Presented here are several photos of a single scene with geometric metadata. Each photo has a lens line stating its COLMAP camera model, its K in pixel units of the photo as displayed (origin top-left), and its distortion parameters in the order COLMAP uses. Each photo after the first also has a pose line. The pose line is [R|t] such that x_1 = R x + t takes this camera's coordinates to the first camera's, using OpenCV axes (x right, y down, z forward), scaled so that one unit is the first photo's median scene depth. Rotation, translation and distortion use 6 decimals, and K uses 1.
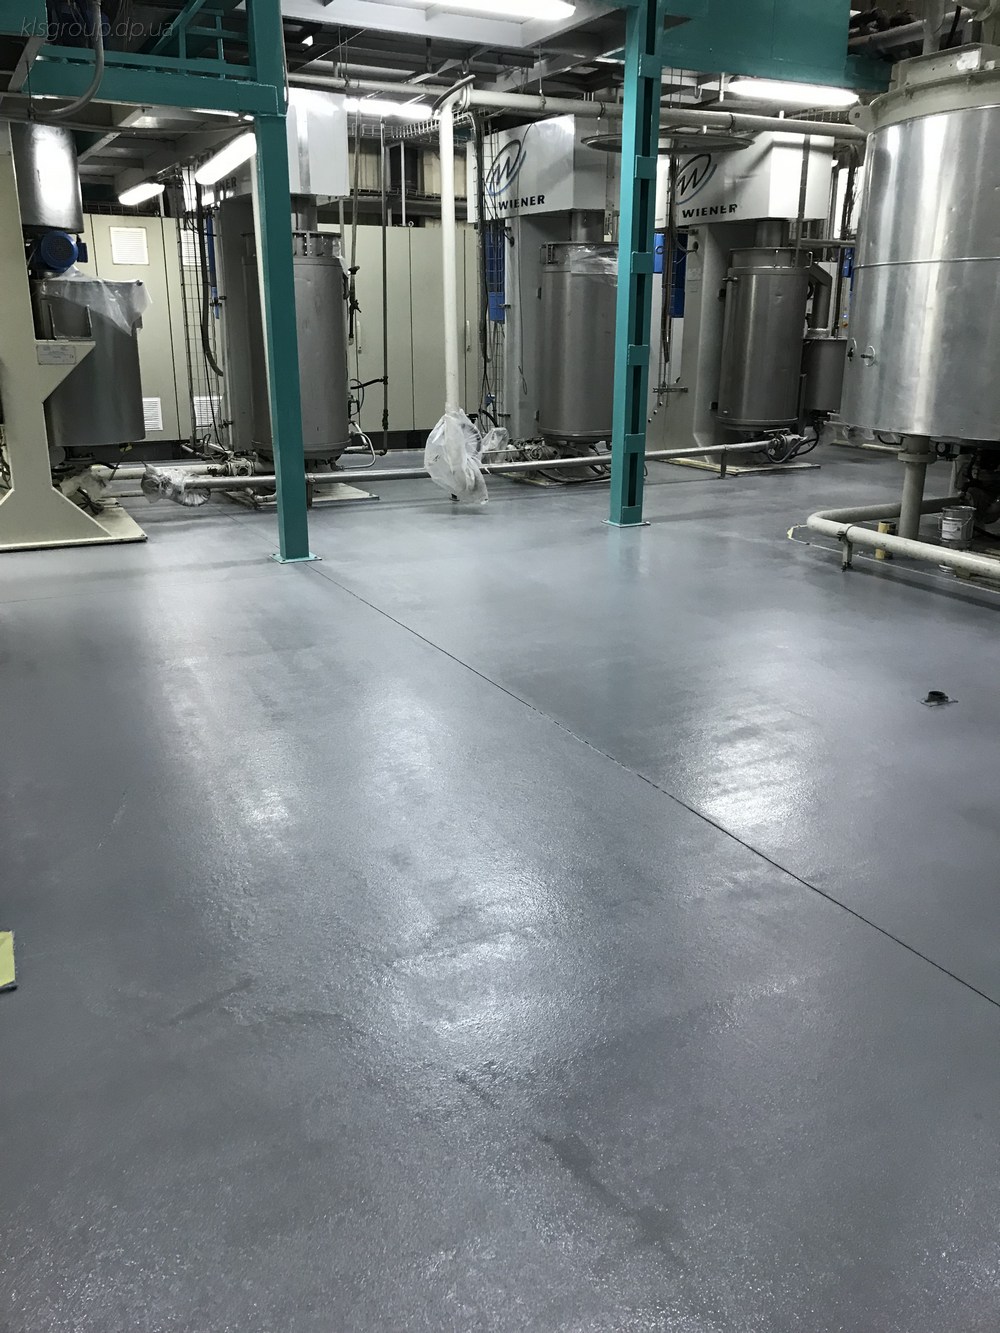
lens RADIAL K [[1093.8, 0, 502.2], [0, 1093.8, 668.5], [0, 0, 1]] dist [0.012575, 0.025251]
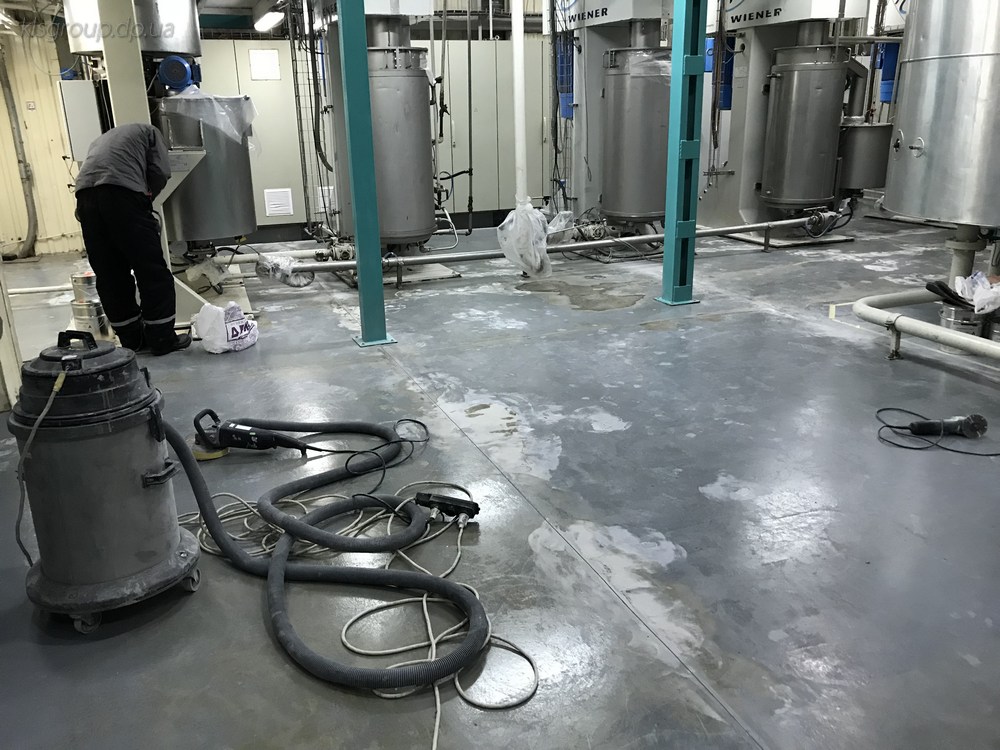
lens RADIAL K [[820.6, 0, 497.3], [0, 820.6, 373.7], [0, 0, 1]] dist [0.012575, 0.025251]
pose [[0.994145, 0.006567, -0.107851, 0.019607], [-0.006220, 0.999974, 0.003559, -0.053149], [0.107871, -0.002867, 0.994161, 0.134896]]
